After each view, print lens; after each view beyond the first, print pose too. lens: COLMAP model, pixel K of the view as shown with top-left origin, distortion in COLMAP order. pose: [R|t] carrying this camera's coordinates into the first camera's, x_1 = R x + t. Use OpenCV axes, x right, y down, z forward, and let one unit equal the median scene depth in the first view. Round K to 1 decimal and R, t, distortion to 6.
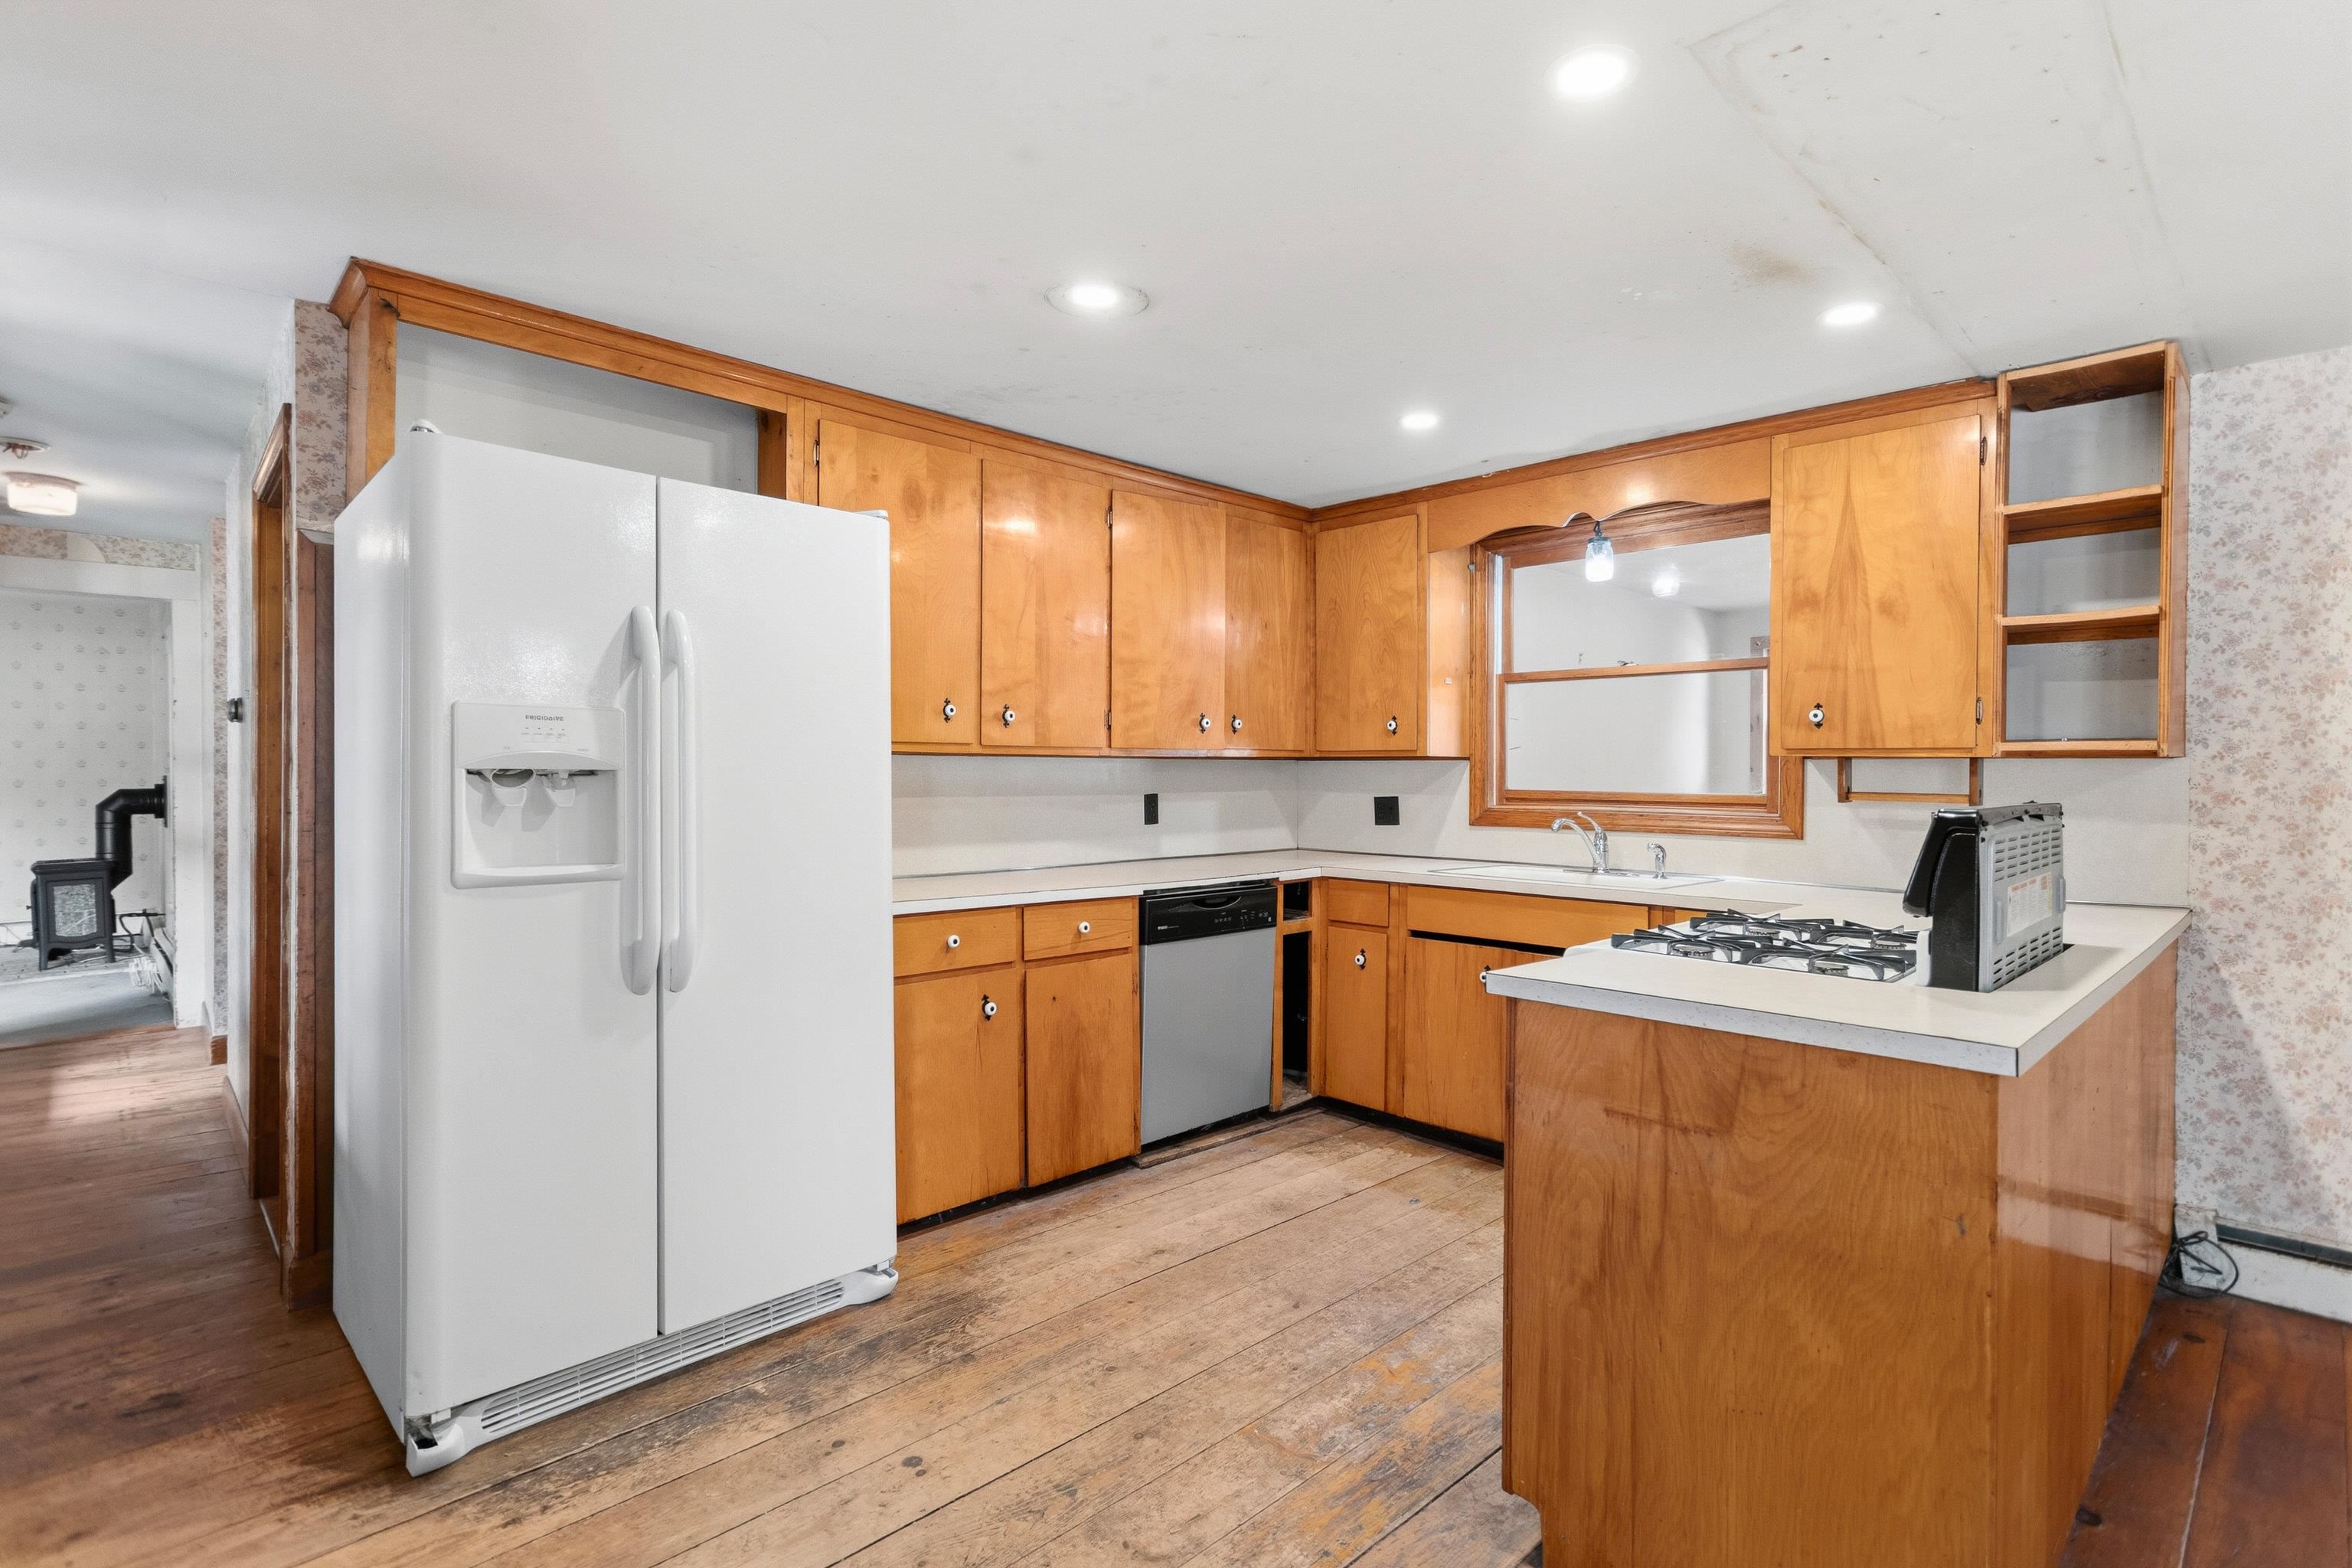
lens RADIAL K [[1118.7, 0, 1186.1], [0, 1118.7, 775.5], [0, 0, 1]] dist [-0.001537, 0.001411]
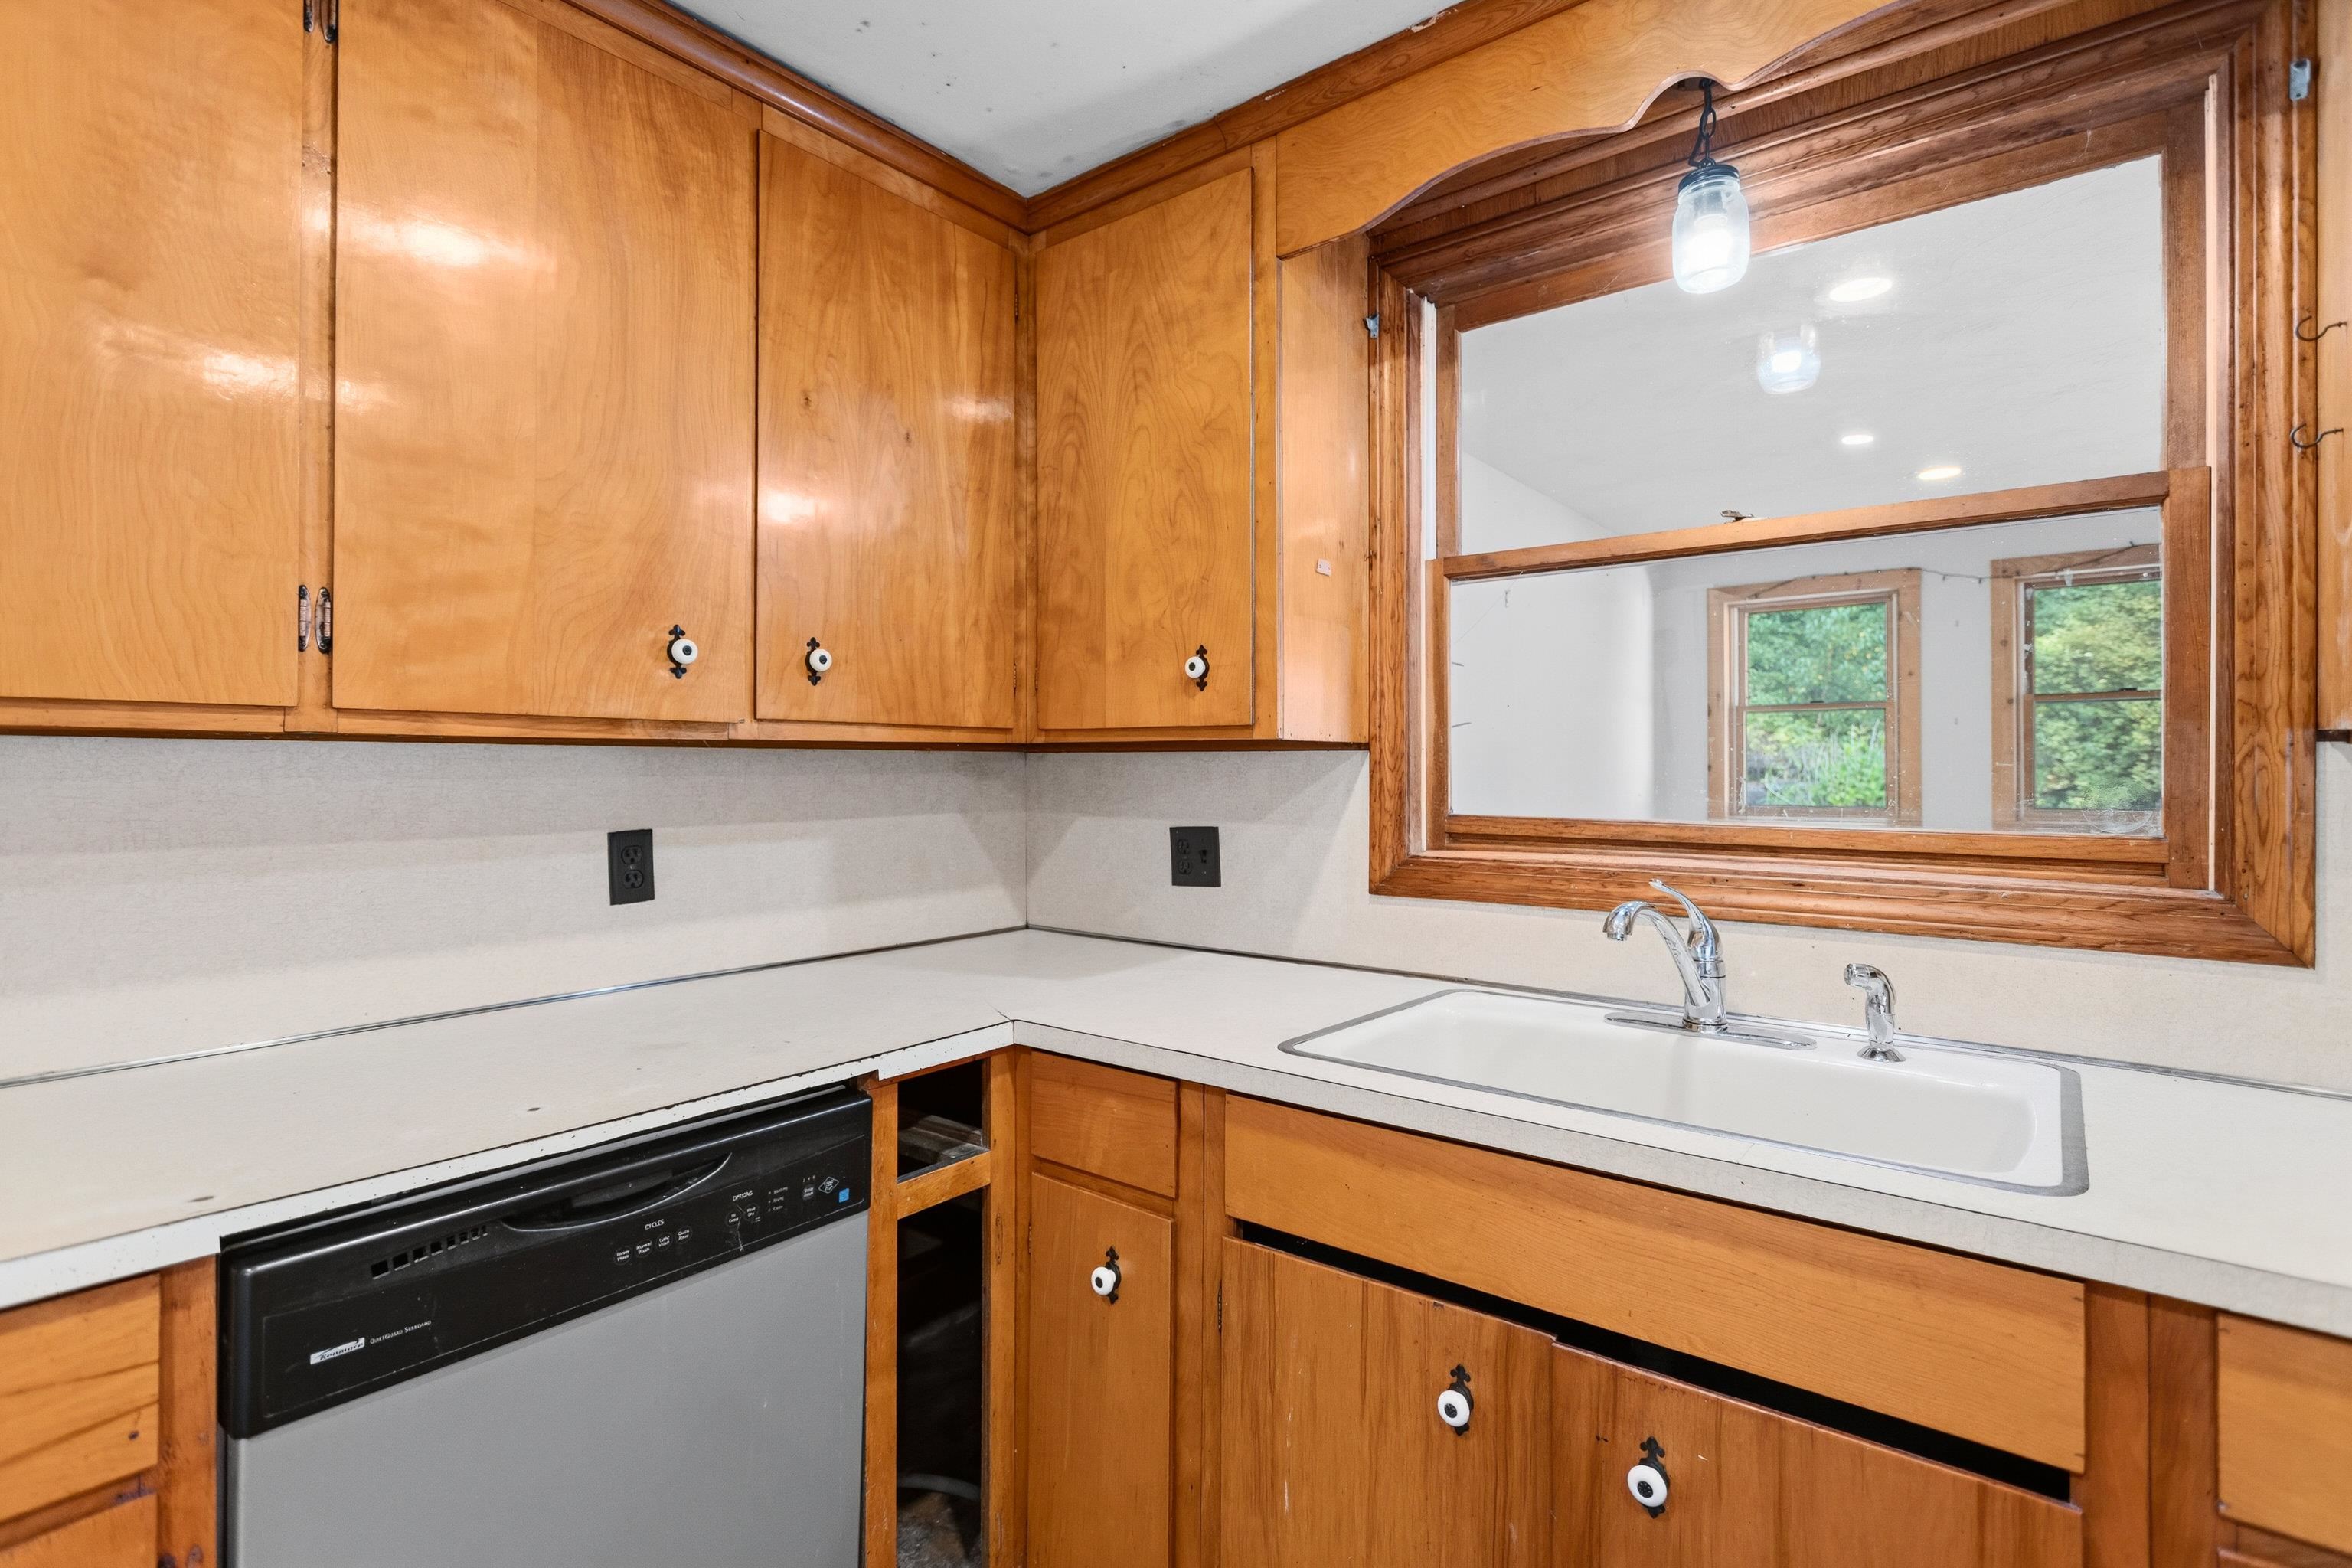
lens RADIAL K [[1118.7, 0, 1186.1], [0, 1118.7, 775.5], [0, 0, 1]] dist [-0.001537, 0.001411]
pose [[0.991478, -0.004187, 0.130205, 0.139980], [0.003972, 0.999990, 0.001909, -0.005008], [-0.130212, -0.001376, 0.991485, 0.649027]]
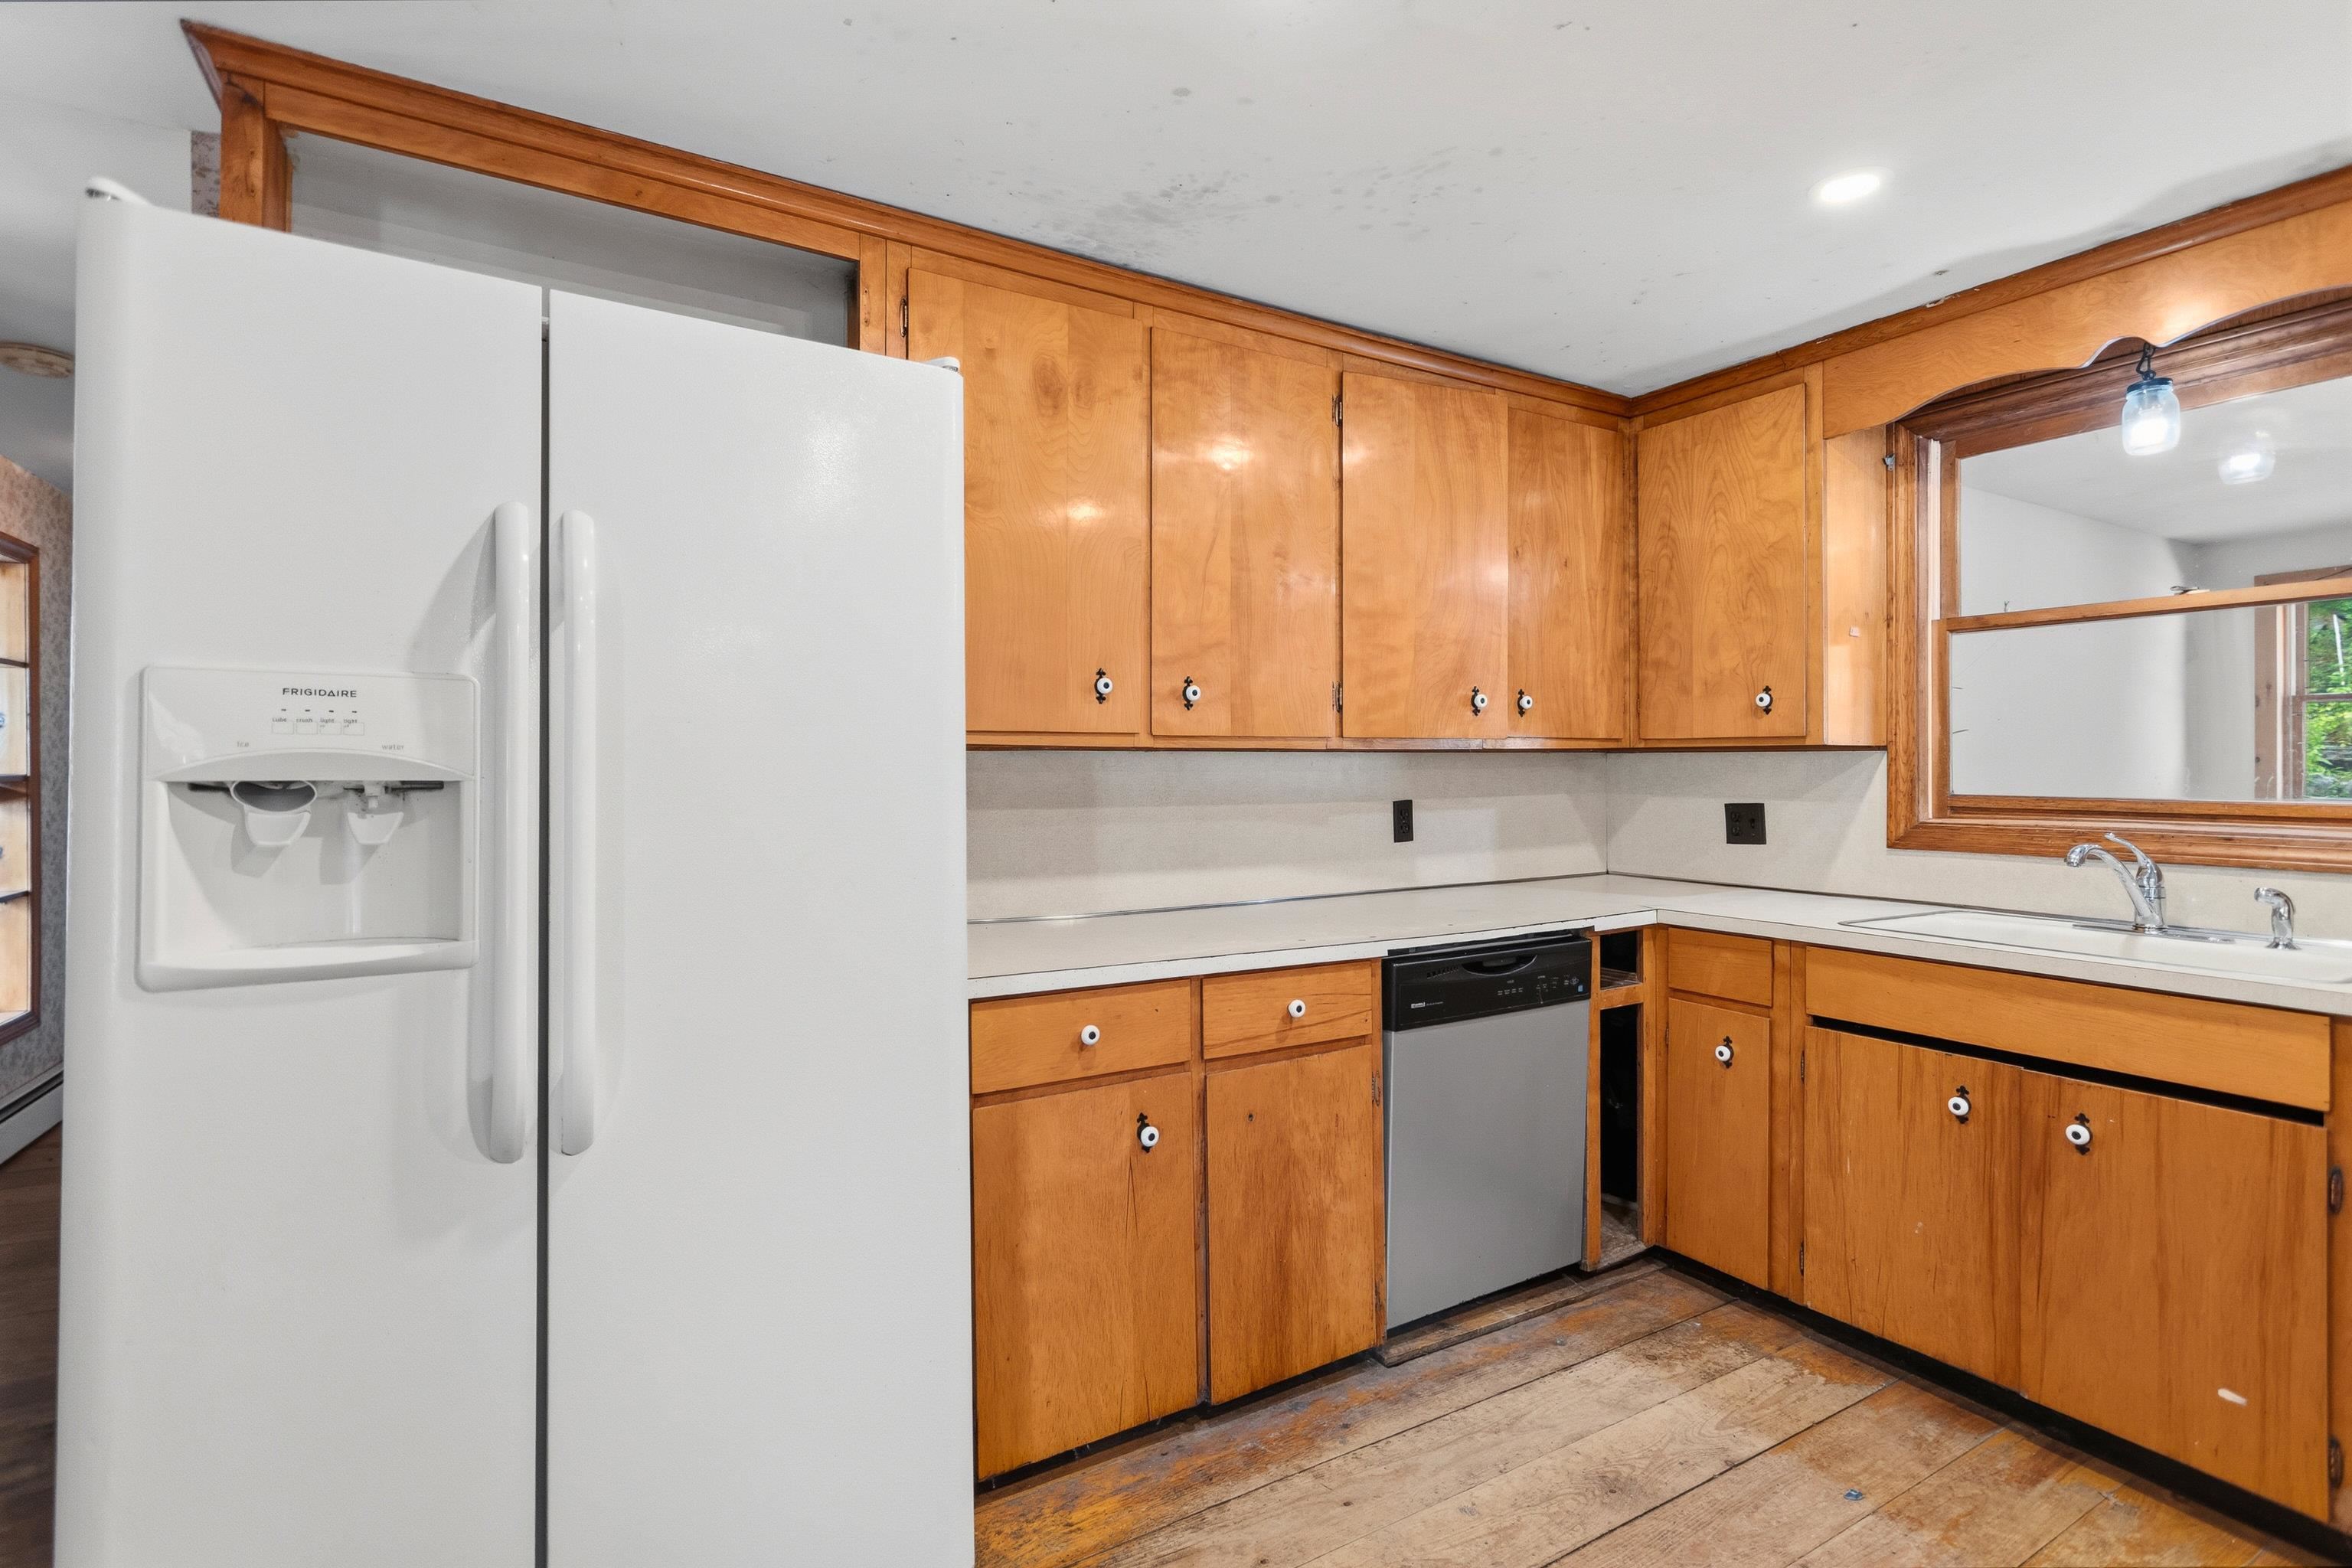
lens RADIAL K [[1118.7, 0, 1186.1], [0, 1118.7, 775.5], [0, 0, 1]] dist [-0.001537, 0.001411]
pose [[0.973834, -0.005095, -0.227203, -0.003112], [0.006093, 0.999975, 0.003691, -0.004227], [0.227179, -0.004979, 0.973840, 0.294485]]
